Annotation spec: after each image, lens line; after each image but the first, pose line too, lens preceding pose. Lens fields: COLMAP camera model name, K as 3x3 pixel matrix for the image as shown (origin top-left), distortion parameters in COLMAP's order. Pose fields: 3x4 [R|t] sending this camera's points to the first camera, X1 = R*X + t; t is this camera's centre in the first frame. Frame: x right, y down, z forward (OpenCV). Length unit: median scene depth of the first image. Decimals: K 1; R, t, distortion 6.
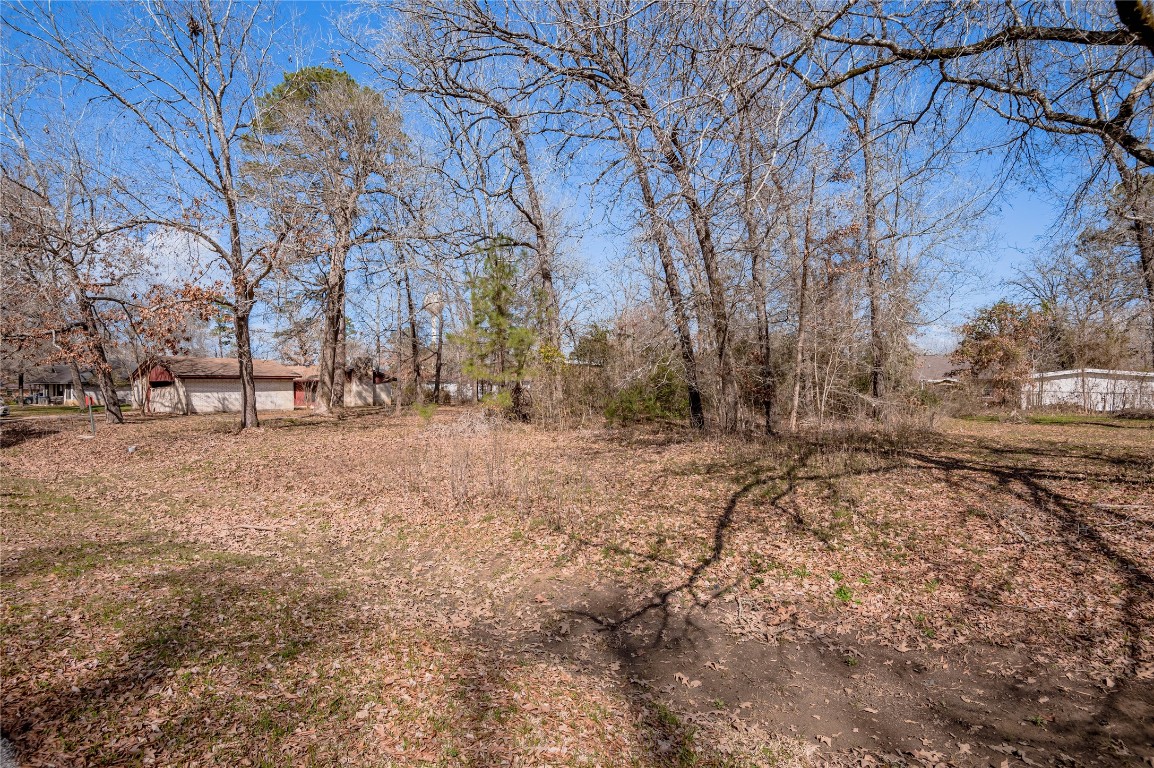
lens RADIAL K [[506.2, 0, 577.0], [0, 506.2, 384.0], [0, 0, 1]] dist [0.002180, -0.024345]
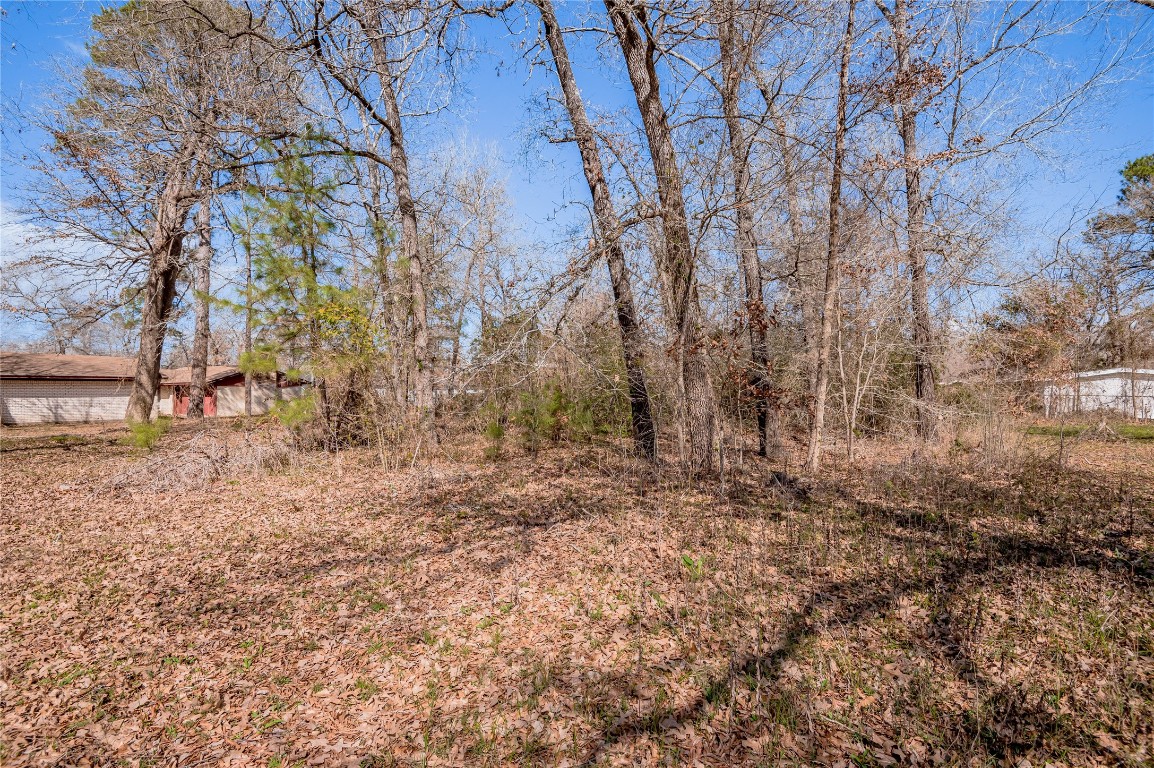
lens RADIAL K [[506.2, 0, 577.0], [0, 506.2, 384.0], [0, 0, 1]] dist [0.002180, -0.024345]
pose [[0.998941, -0.001078, 0.045996, 0.090963], [0.001541, 0.999948, -0.010035, 0.005017], [-0.045983, 0.010095, 0.998891, 0.288564]]
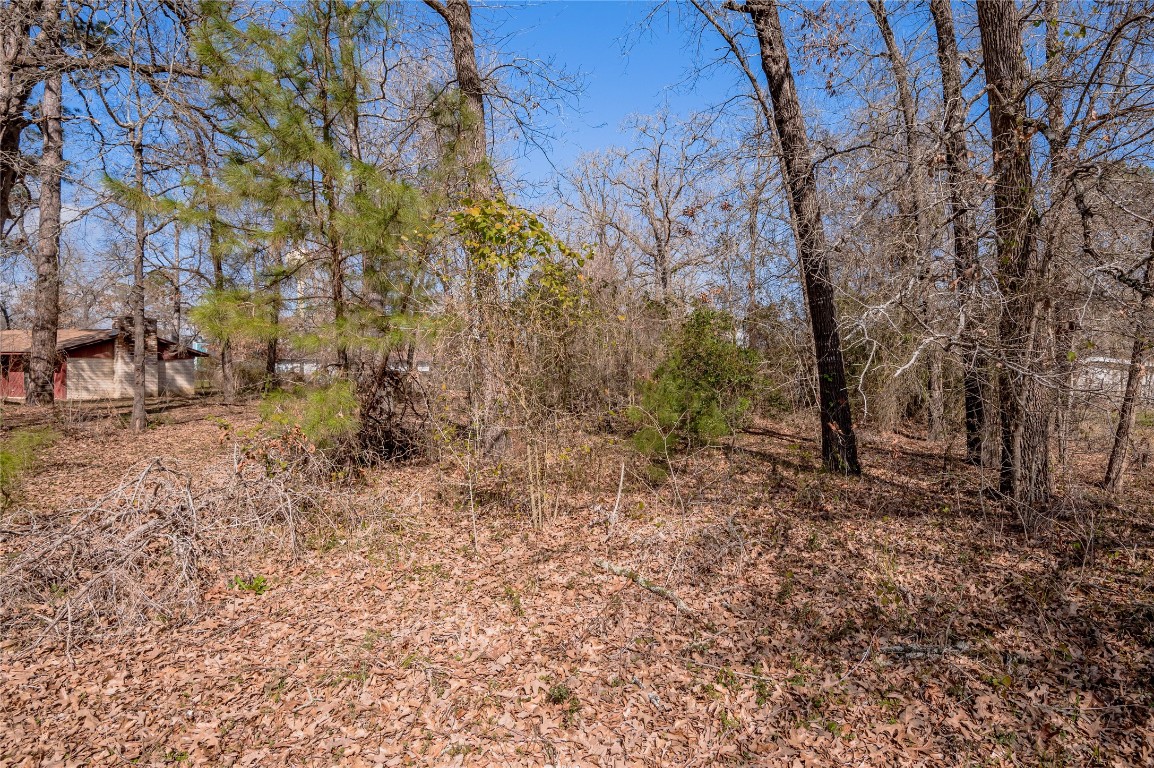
lens RADIAL K [[540.3, 0, 640.5], [0, 540.3, 381.4], [0, 0, 1]] dist [-0.031795, 0.000010]
pose [[0.960862, 0.005280, 0.276977, -0.035858], [-0.012759, 0.999601, 0.025205, 0.001620], [-0.276734, -0.027752, 0.960546, 0.427665]]
